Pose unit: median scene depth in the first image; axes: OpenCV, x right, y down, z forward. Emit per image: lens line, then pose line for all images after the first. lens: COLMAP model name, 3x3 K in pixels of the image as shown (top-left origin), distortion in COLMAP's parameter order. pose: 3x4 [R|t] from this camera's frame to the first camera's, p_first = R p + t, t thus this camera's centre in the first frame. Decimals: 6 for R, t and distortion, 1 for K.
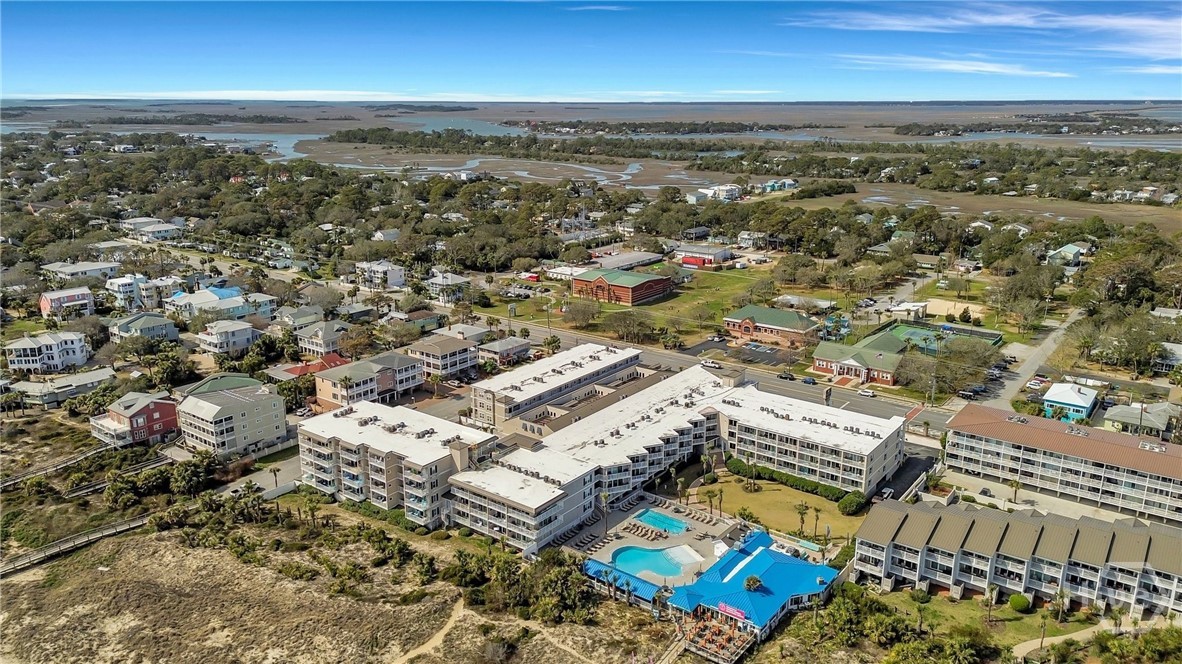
lens RADIAL K [[833.4, 0, 593.4], [0, 833.4, 326.8], [0, 0, 1]] dist [0.096968, -0.091201]
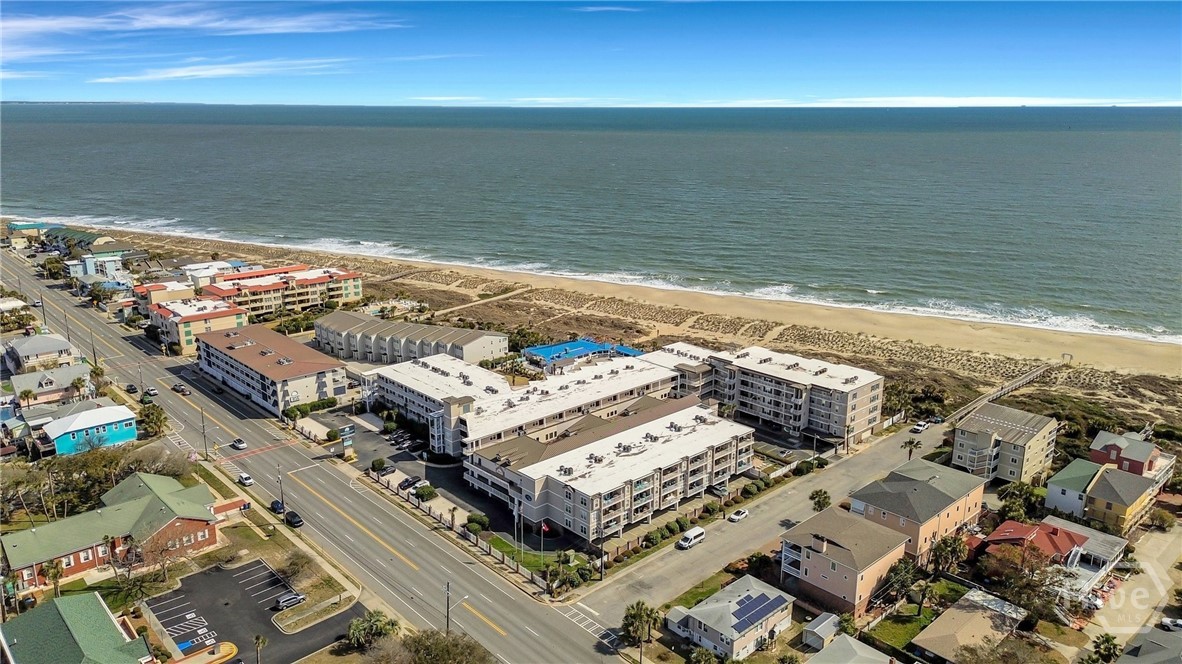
lens RADIAL K [[833.4, 0, 593.4], [0, 833.4, 326.8], [0, 0, 1]] dist [0.096968, -0.091201]
pose [[-0.985657, -0.045196, 0.162596, -0.137940], [0.041968, 0.867562, 0.495556, -0.531334], [-0.163459, 0.495272, -0.853221, 1.986601]]
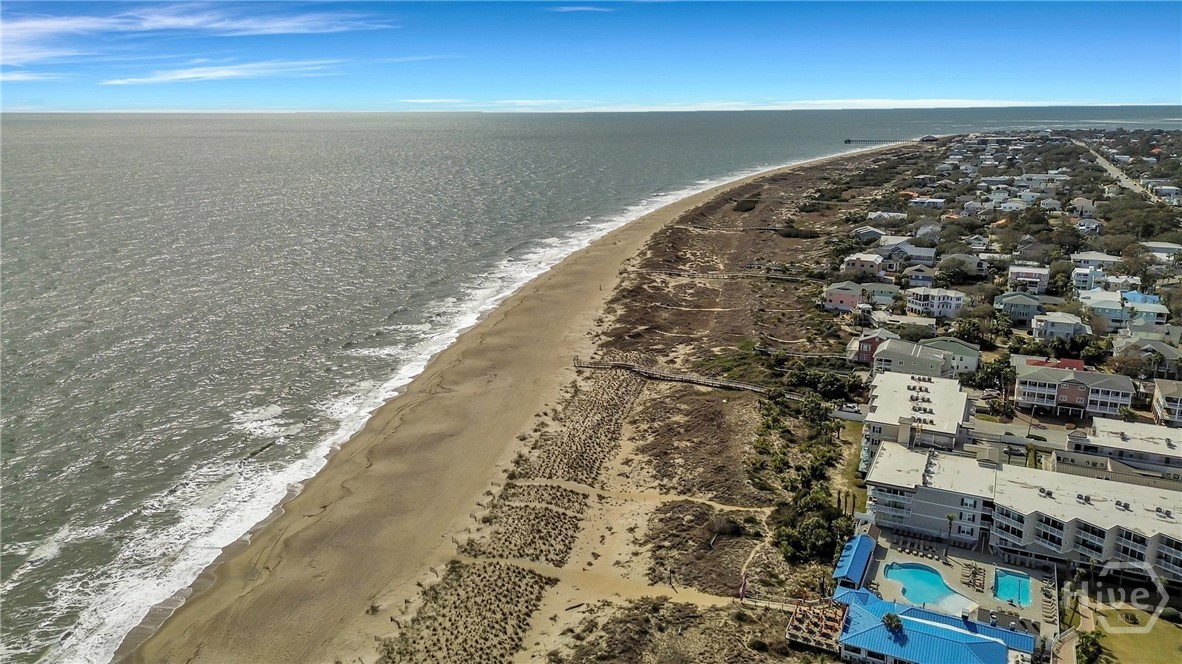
lens RADIAL K [[833.4, 0, 593.4], [0, 833.4, 326.8], [0, 0, 1]] dist [0.096968, -0.091201]
pose [[0.196886, 0.246742, -0.948870, 0.682485], [-0.251137, 0.948217, 0.194463, -0.075193], [0.947716, 0.200009, 0.248657, 0.285658]]
